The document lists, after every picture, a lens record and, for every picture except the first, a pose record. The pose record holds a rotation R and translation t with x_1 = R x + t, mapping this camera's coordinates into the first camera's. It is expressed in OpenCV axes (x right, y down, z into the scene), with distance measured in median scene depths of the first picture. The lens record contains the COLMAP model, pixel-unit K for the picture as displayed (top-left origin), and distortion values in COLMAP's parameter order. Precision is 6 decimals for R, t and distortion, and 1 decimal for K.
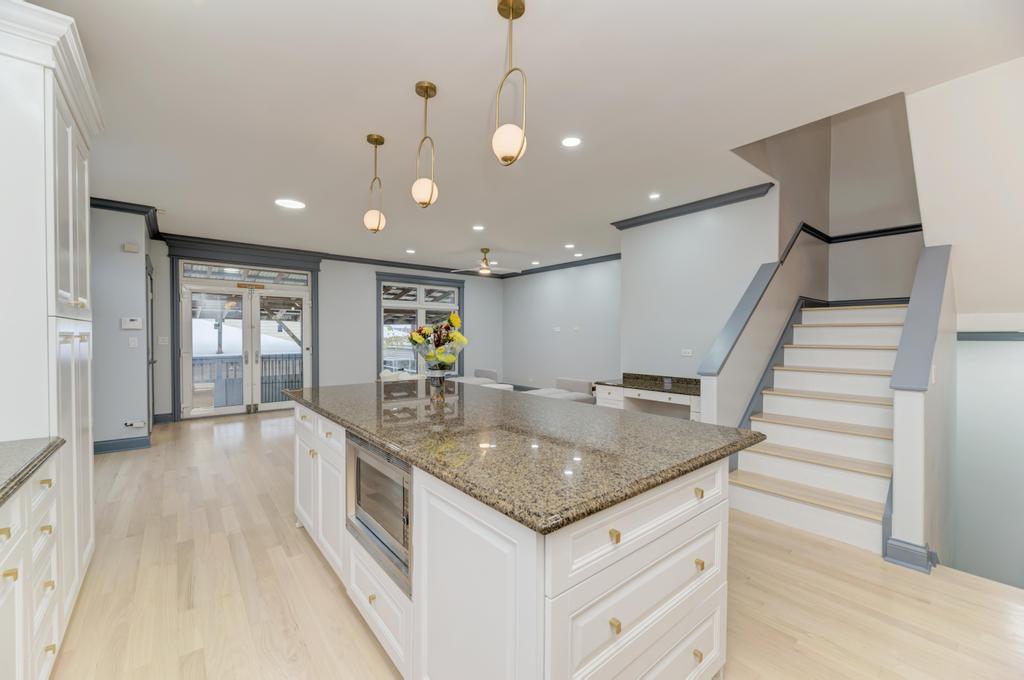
lens RADIAL K [[407.8, 0, 512.0], [0, 407.8, 340.0], [0, 0, 1]] dist [0.001429, -0.000096]
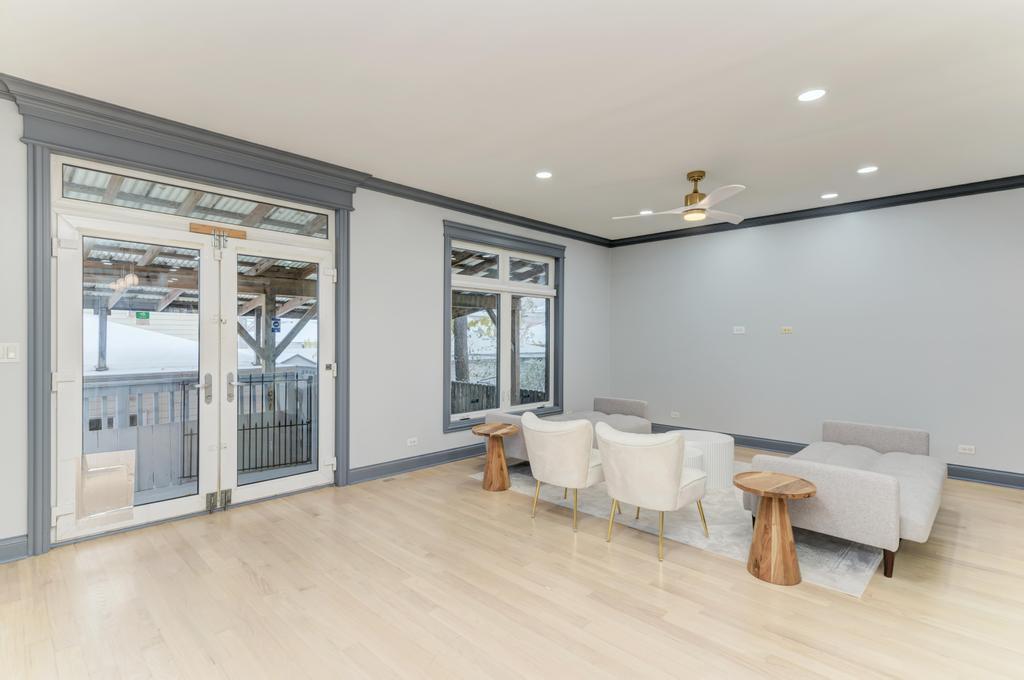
lens RADIAL K [[494.0, 0, 512.0], [0, 494.0, 340.0], [0, 0, 1]] dist [0.011878, -0.000750]
pose [[0.994218, 0.002869, 0.107344, -0.345165], [-0.001800, 0.999948, -0.010052, -0.005233], [-0.107367, 0.009801, 0.994171, 0.383524]]
